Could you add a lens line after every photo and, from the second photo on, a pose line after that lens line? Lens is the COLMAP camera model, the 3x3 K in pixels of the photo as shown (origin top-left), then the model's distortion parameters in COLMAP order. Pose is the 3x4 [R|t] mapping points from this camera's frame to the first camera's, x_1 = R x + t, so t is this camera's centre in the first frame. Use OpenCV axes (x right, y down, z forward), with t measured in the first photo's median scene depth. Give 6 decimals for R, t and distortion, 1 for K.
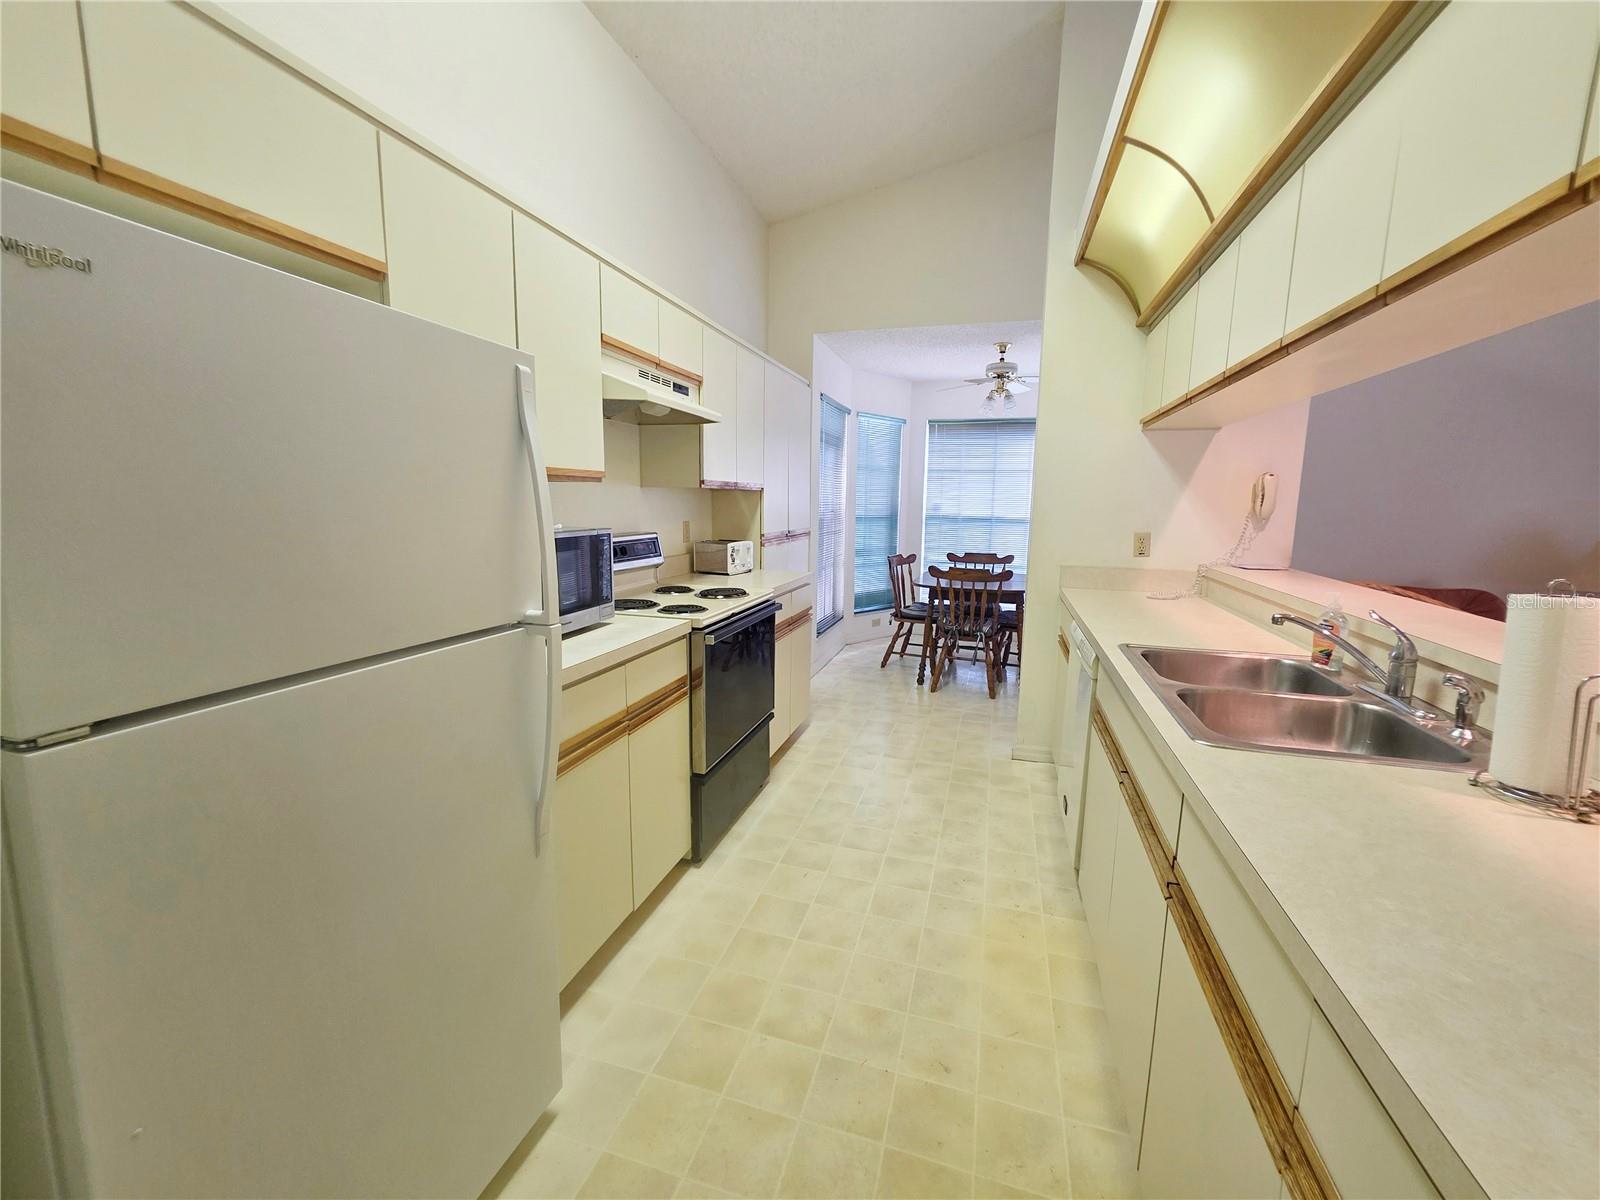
lens RADIAL K [[641.2, 0, 806.5], [0, 641.2, 592.5], [0, 0, 1]] dist [0.009670, 0.000449]
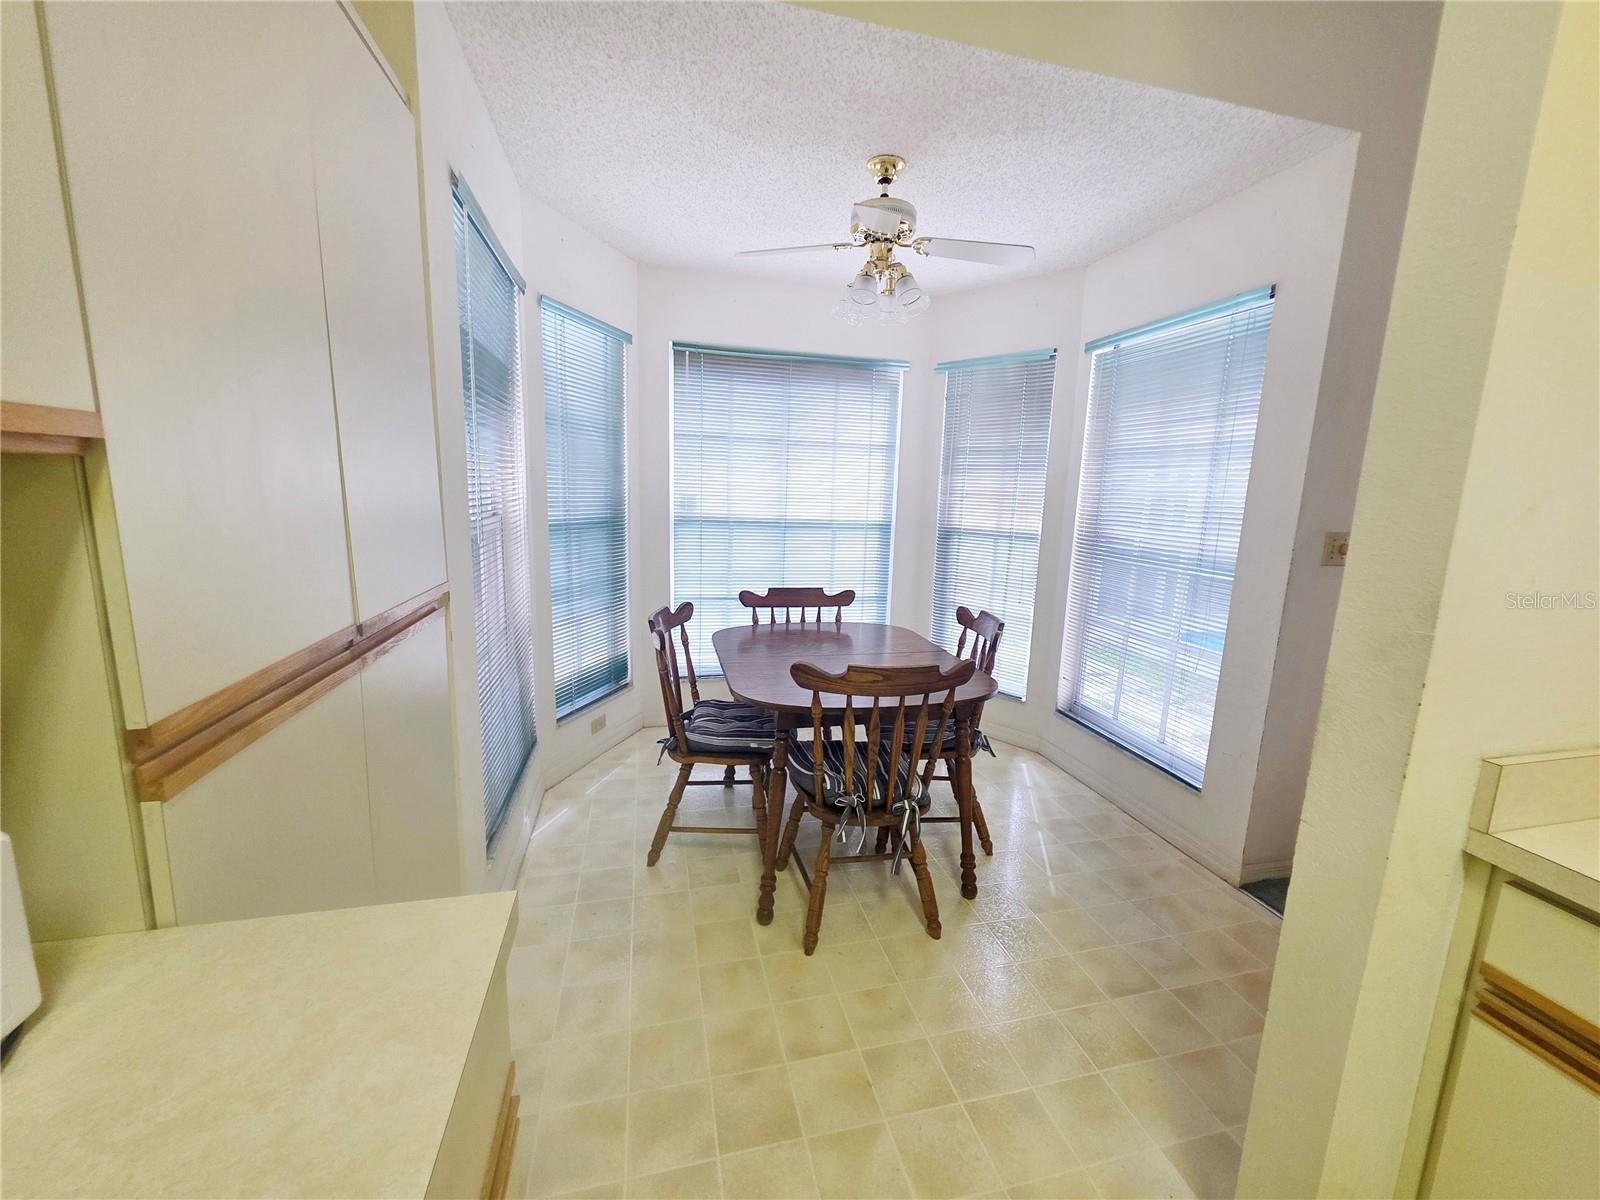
lens RADIAL K [[641.2, 0, 798.6], [0, 641.2, 587.6], [0, 0, 1]] dist [0.009670, 0.000449]
pose [[0.863290, -0.067786, 0.500136, -0.004015], [0.056918, 0.997694, 0.036977, -0.081735], [-0.501489, -0.003455, 0.865157, 0.516606]]
